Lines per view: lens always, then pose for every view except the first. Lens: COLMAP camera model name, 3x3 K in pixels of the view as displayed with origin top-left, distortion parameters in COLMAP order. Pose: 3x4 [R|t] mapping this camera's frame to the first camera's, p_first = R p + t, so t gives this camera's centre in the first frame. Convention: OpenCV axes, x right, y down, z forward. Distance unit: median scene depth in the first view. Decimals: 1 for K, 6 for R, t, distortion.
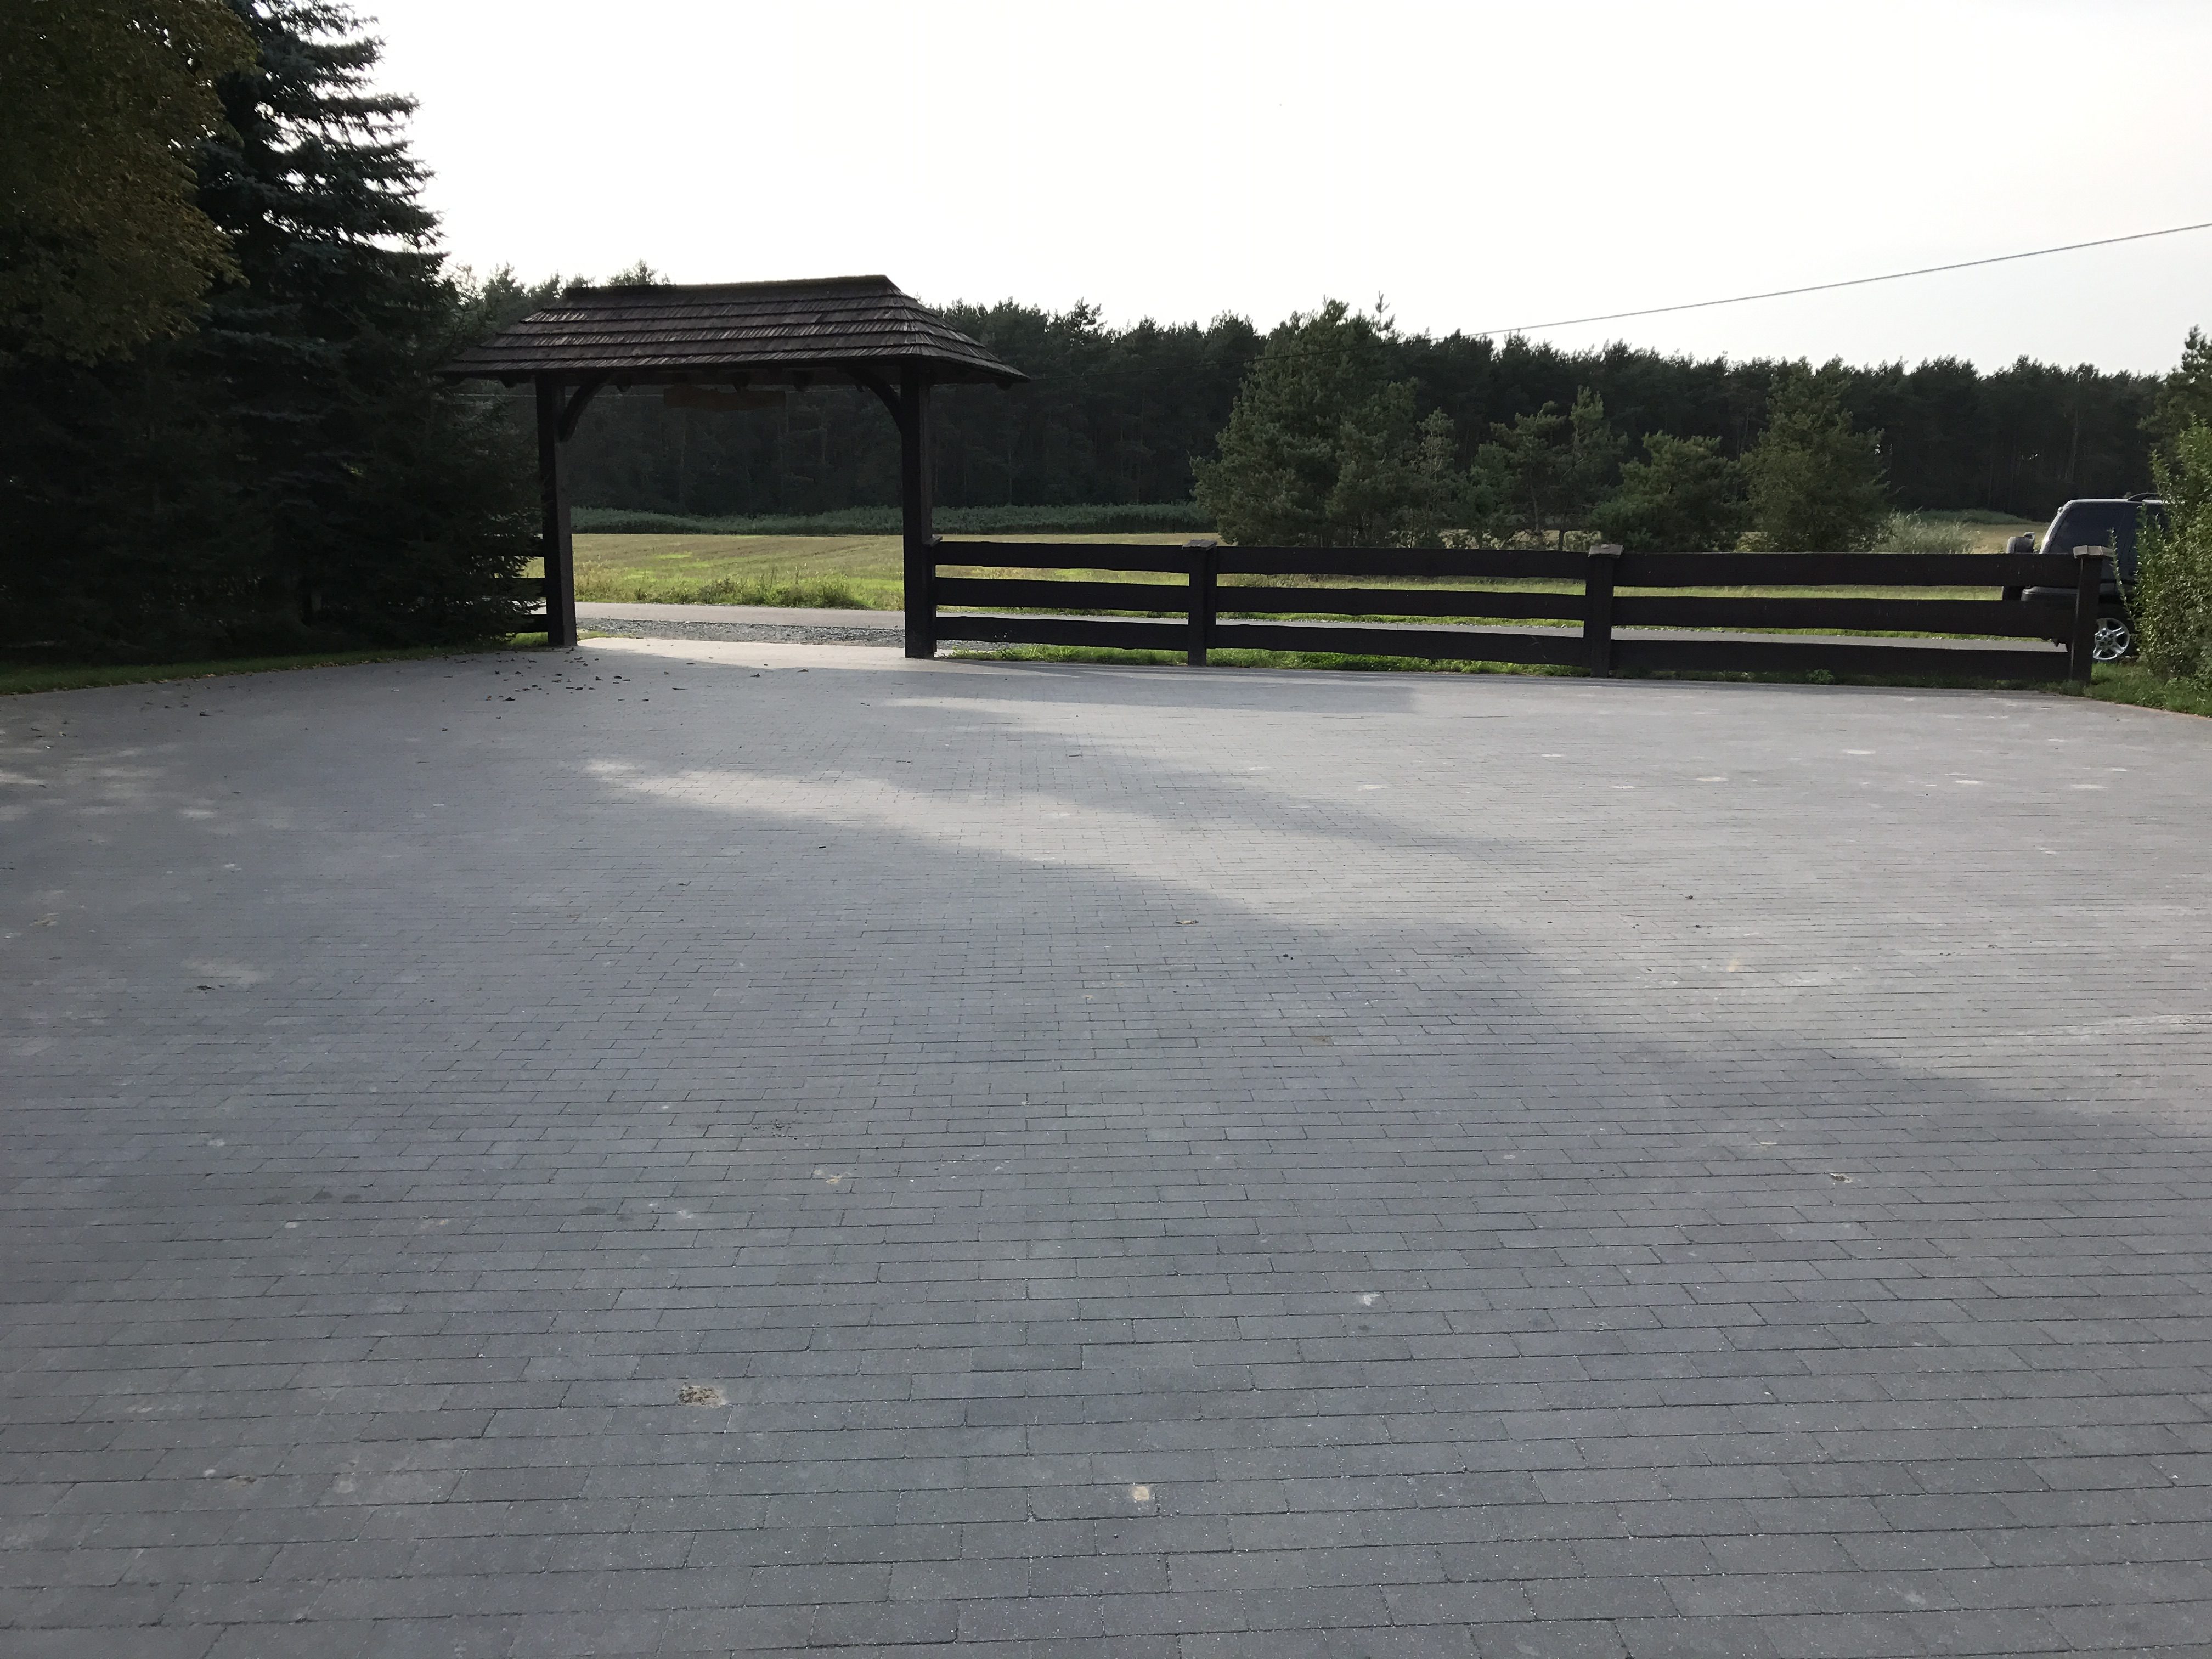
lens RADIAL K [[1789.2, 0, 1108.3], [0, 1789.2, 861.1], [0, 0, 1]] dist [0.109630, -0.406930]
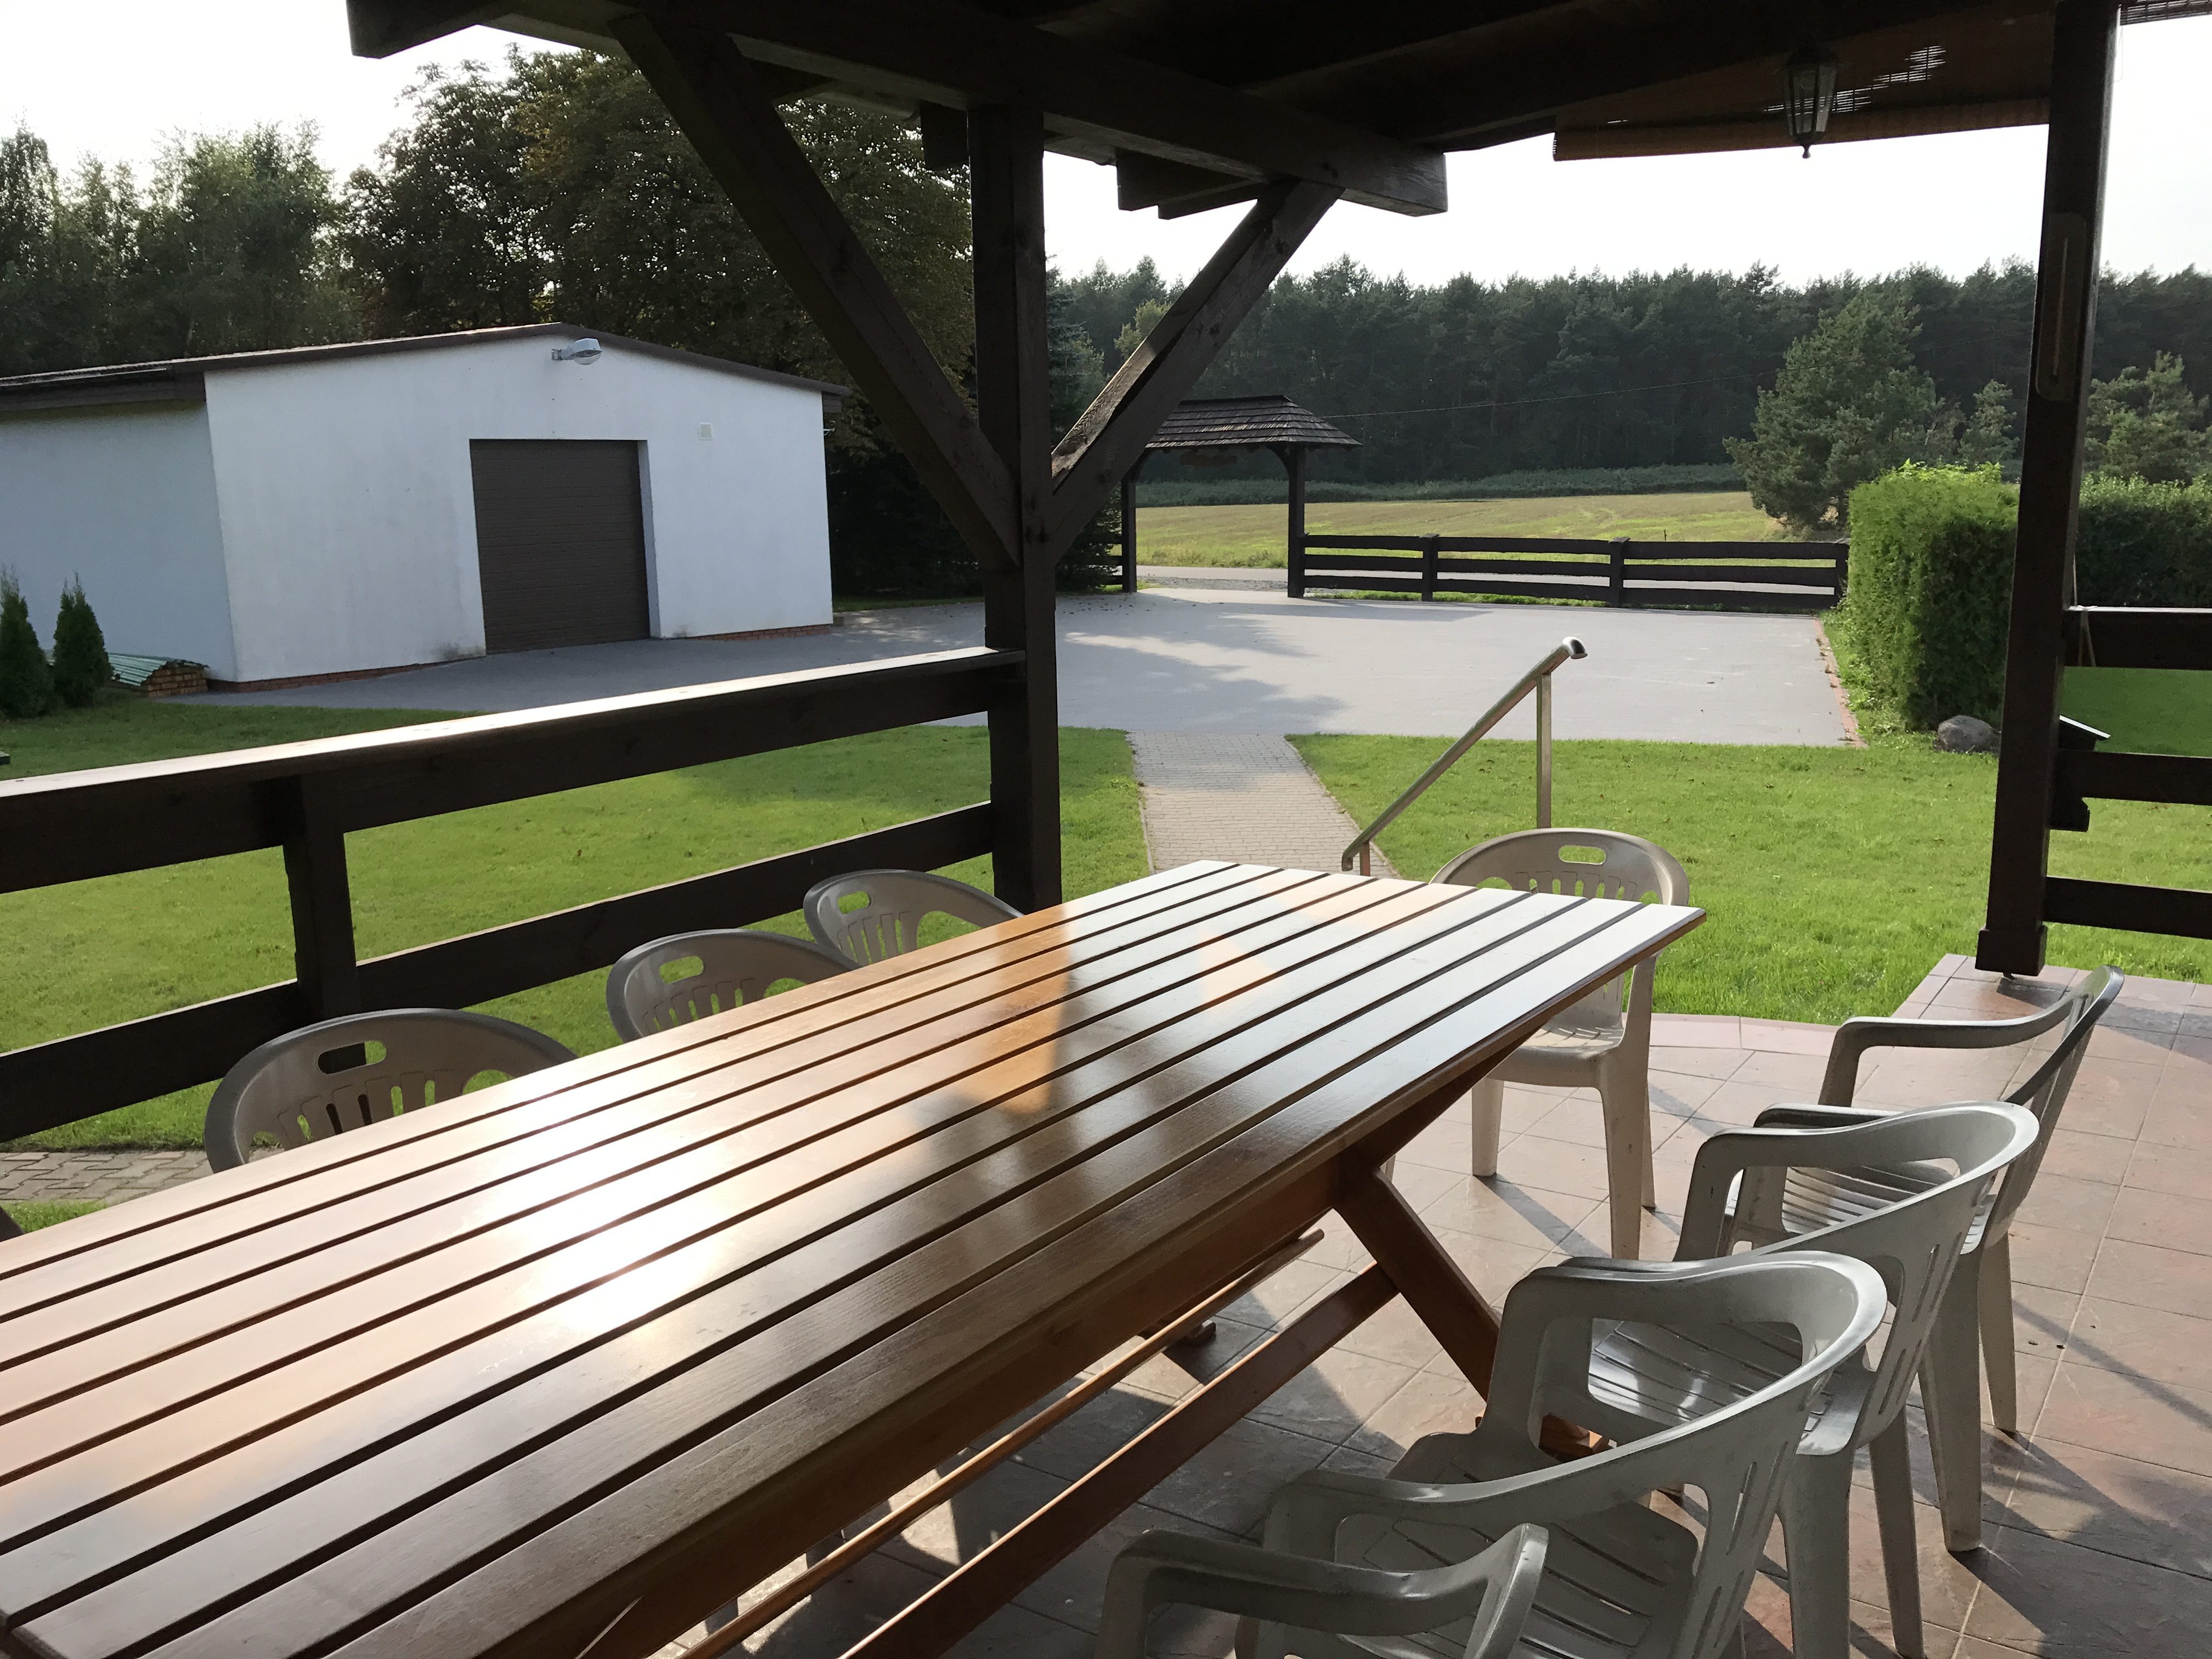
lens RADIAL K [[1804.3, 0, 1100.8], [0, 1804.3, 825.6], [0, 0, 1]] dist [0.050018, -0.098185]
pose [[0.922468, 0.051323, -0.382647, 0.366440], [-0.049789, 0.998663, 0.013917, 0.089335], [0.382849, 0.006213, 0.923790, -0.673828]]
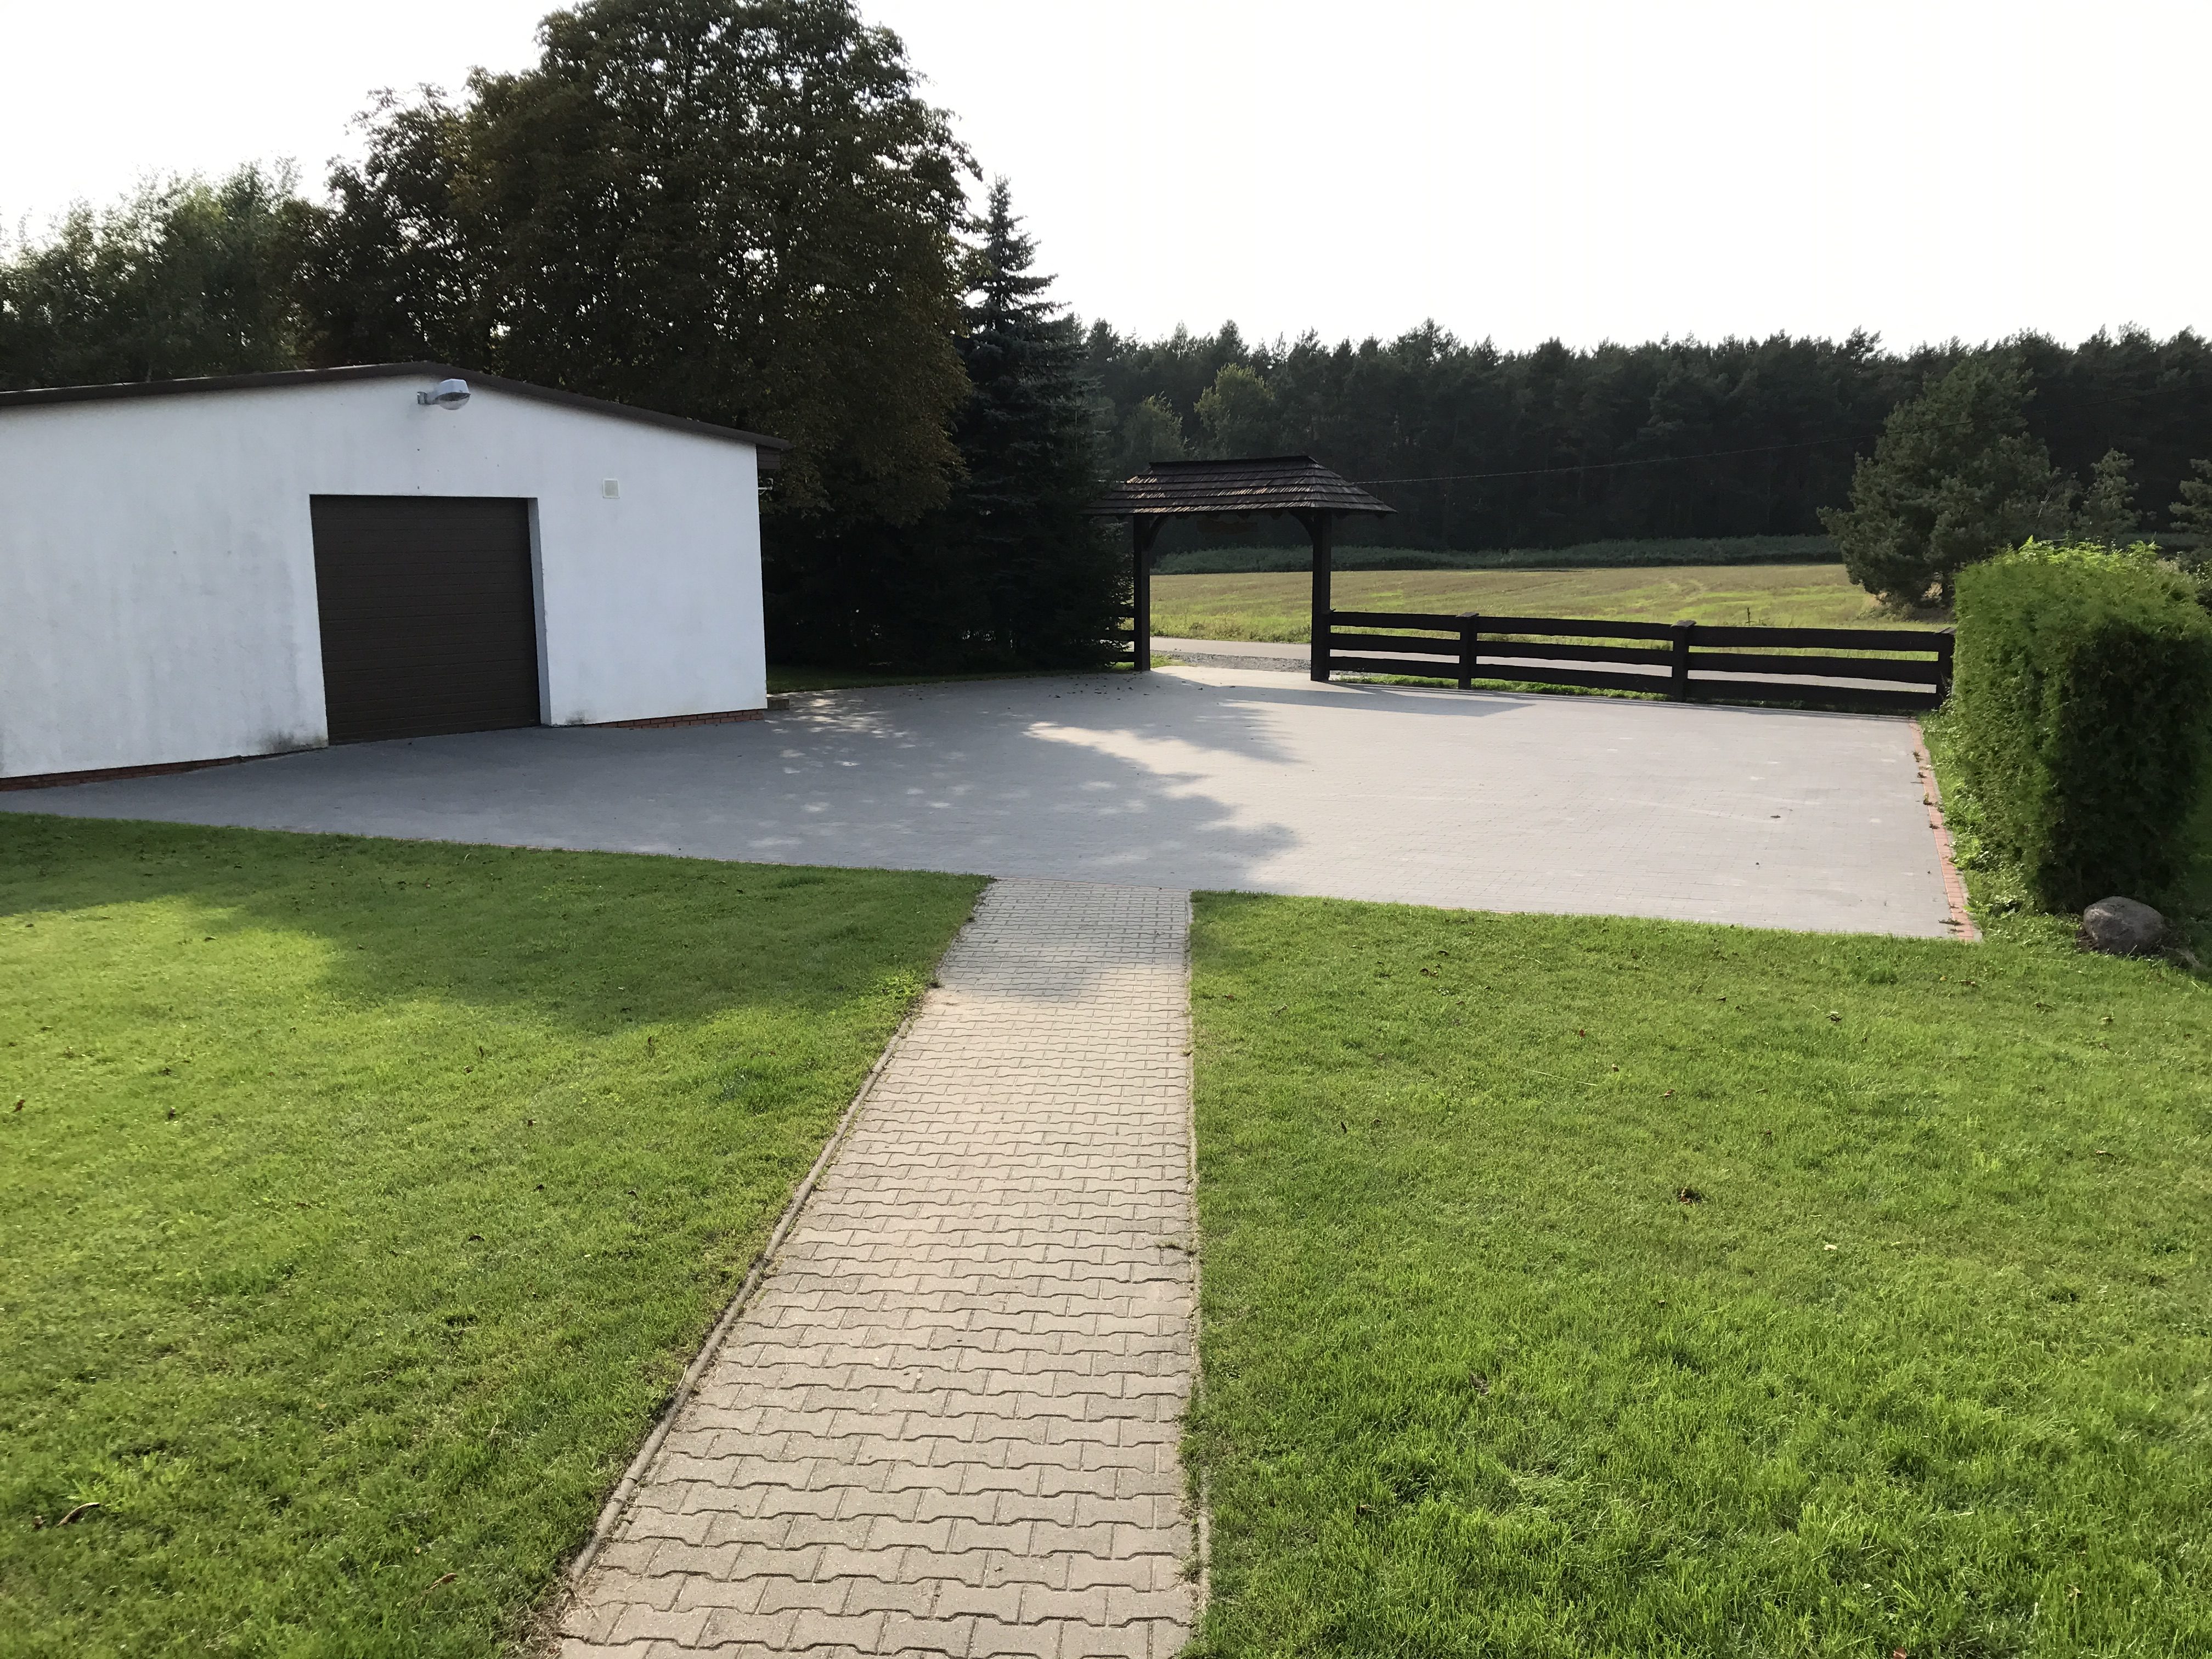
lens RADIAL K [[1810.0, 0, 1106.0], [0, 1810.0, 829.5], [0, 0, 1]] dist [0.016305, -0.002074]
pose [[0.903225, 0.054922, -0.425638, 0.363619], [-0.067936, 0.997570, -0.015443, 0.051823], [0.423756, 0.042865, 0.904762, -0.488053]]
